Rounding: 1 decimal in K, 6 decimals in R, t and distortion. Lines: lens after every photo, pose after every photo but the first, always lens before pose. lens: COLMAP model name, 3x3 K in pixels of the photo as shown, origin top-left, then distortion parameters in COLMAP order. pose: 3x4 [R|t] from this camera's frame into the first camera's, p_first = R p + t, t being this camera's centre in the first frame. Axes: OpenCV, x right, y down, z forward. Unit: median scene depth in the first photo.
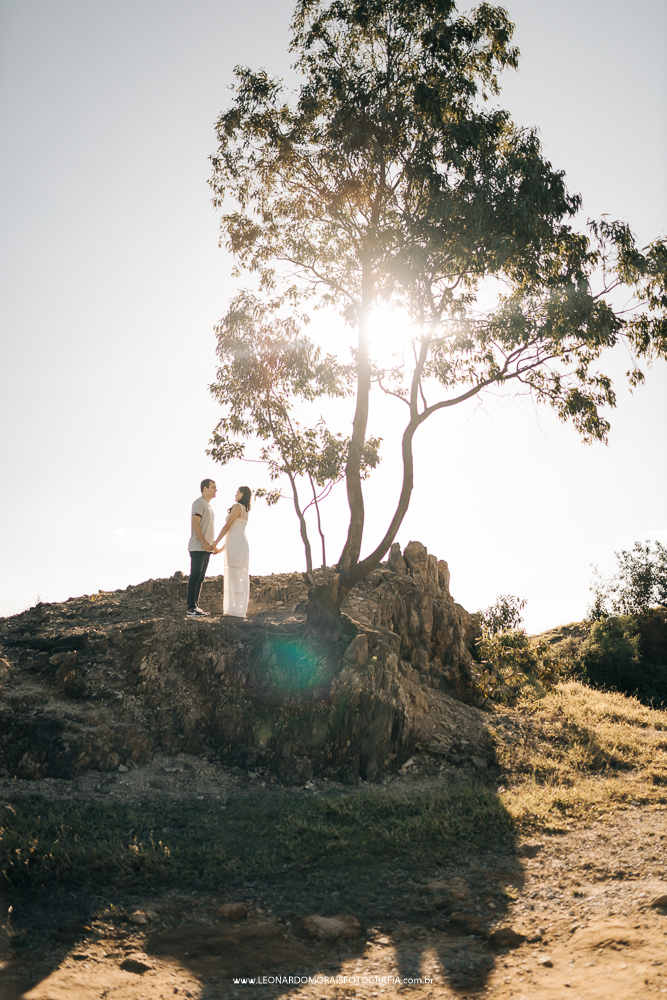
lens RADIAL K [[948.4, 0, 333.5], [0, 948.4, 500.0], [0, 0, 1]] dist [-0.039449, 0.032924]
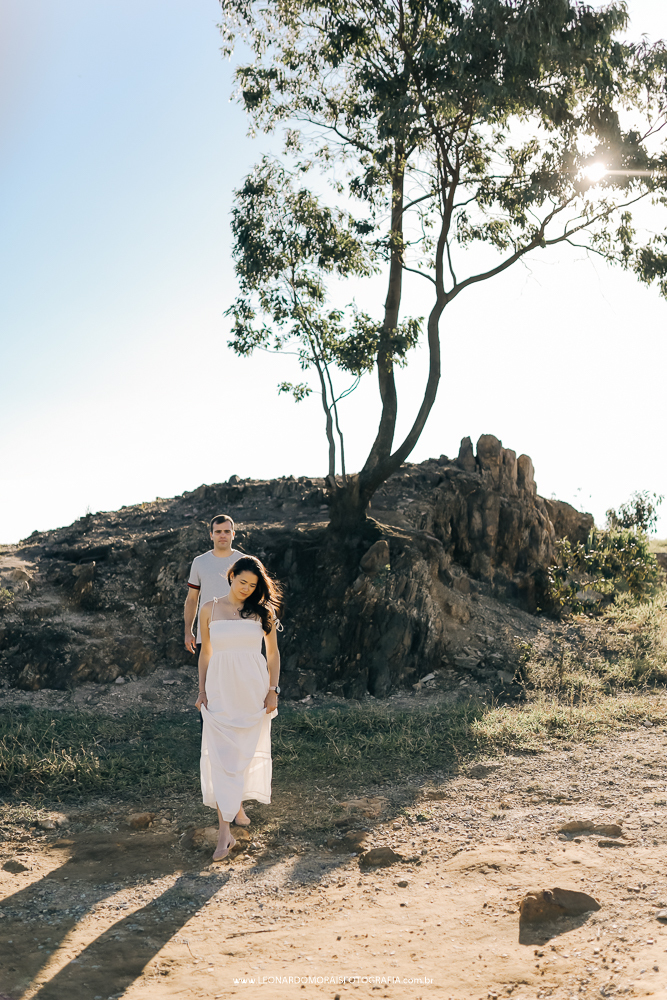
lens RADIAL K [[1054.2, 0, 335.2], [0, 1054.2, 551.4], [0, 0, 1]] dist [-0.054300, 0.036250]
pose [[0.982071, -0.013337, -0.188037, 0.175003], [0.042440, 0.987528, 0.151615, -0.004367], [0.183670, -0.156877, 0.970389, -0.001287]]
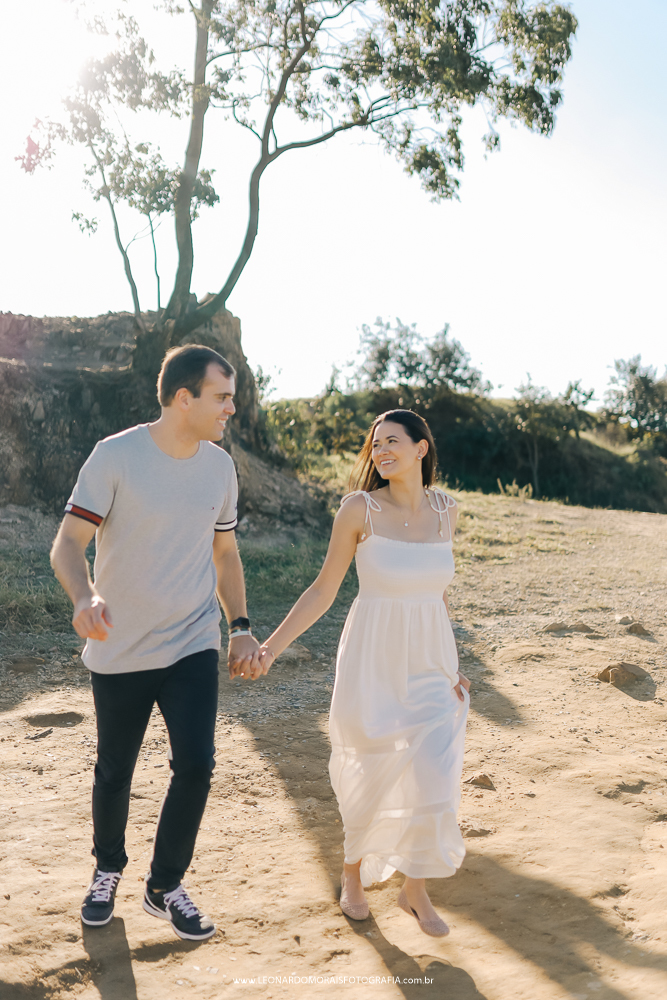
lens RADIAL K [[1086.6, 0, 369.5], [0, 1086.6, 500.7], [0, 0, 1]] dist [-0.026533, 0.011538]
pose [[0.934170, 0.028376, 0.355697, -0.187878], [-0.107040, 0.973210, 0.203482, 0.014132], [-0.340394, -0.228161, 0.912181, -0.060191]]
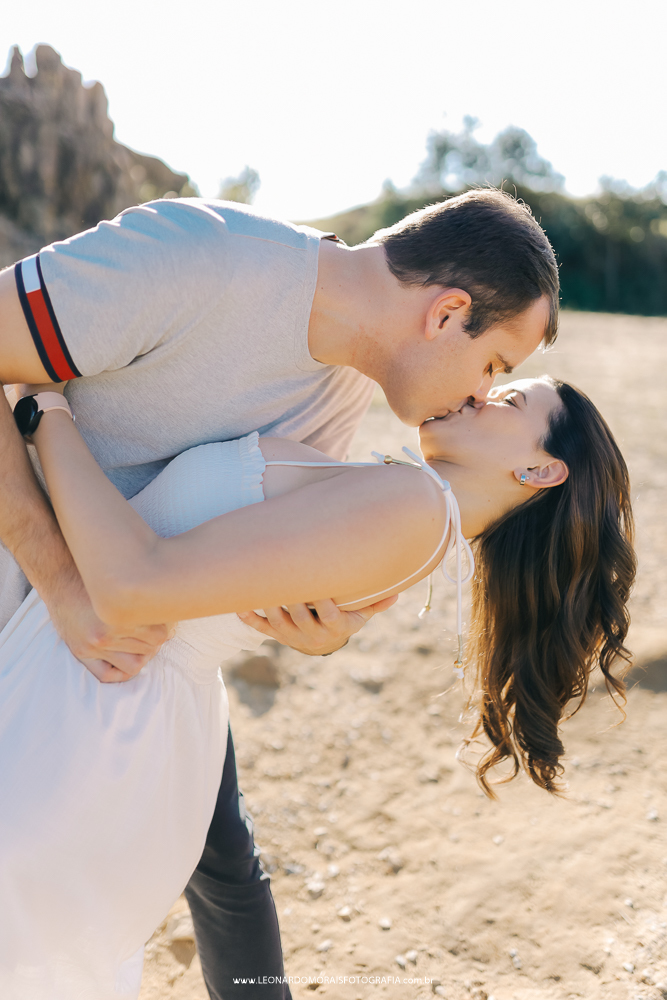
lens RADIAL K [[958.4, 0, 333.5], [0, 958.4, 500.0], [0, 0, 1]] dist [-0.052994, -0.000182]
pose [[0.985786, -0.026677, 0.165872, 0.227601], [-0.043733, 0.912529, 0.406668, 0.079427], [-0.162212, -0.408142, 0.898392, 0.311183]]
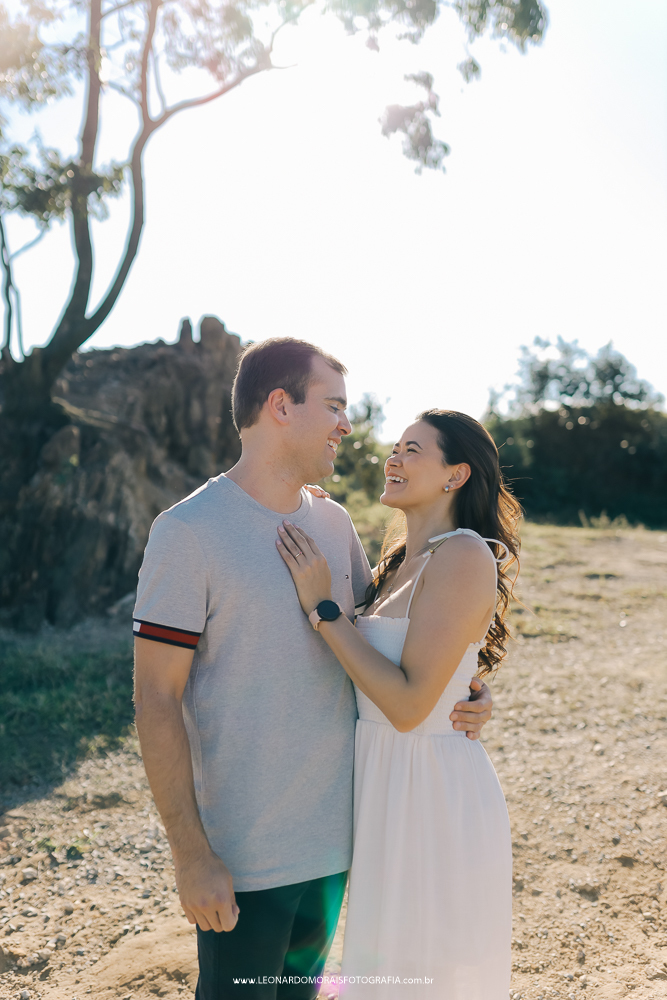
lens RADIAL K [[948.4, 0, 333.5], [0, 948.4, 500.0], [0, 0, 1]] dist [-0.039449, 0.032924]
pose [[0.997606, -0.011414, 0.068199, 0.179617], [-0.002557, 0.979518, 0.201340, 0.048939], [-0.069101, -0.201033, 0.977144, 0.261009]]
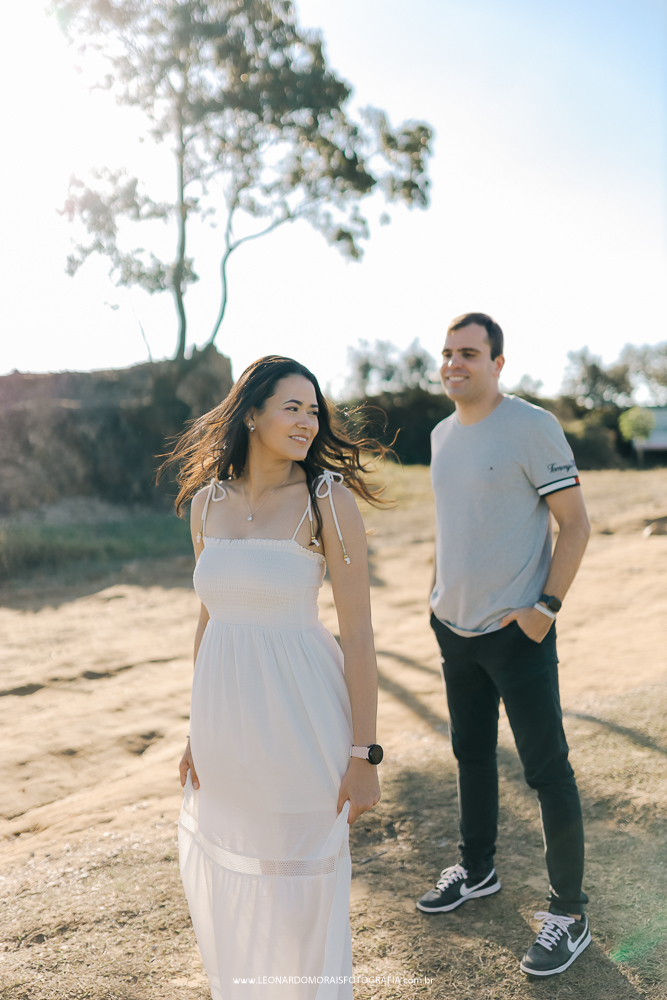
lens RADIAL K [[958.4, 0, 333.5], [0, 958.4, 500.0], [0, 0, 1]] dist [-0.052994, -0.000182]
pose [[0.954709, -0.056421, 0.292144, -0.192324], [-0.007981, 0.976648, 0.214699, -0.029578], [-0.297435, -0.207307, 0.931964, -0.381188]]
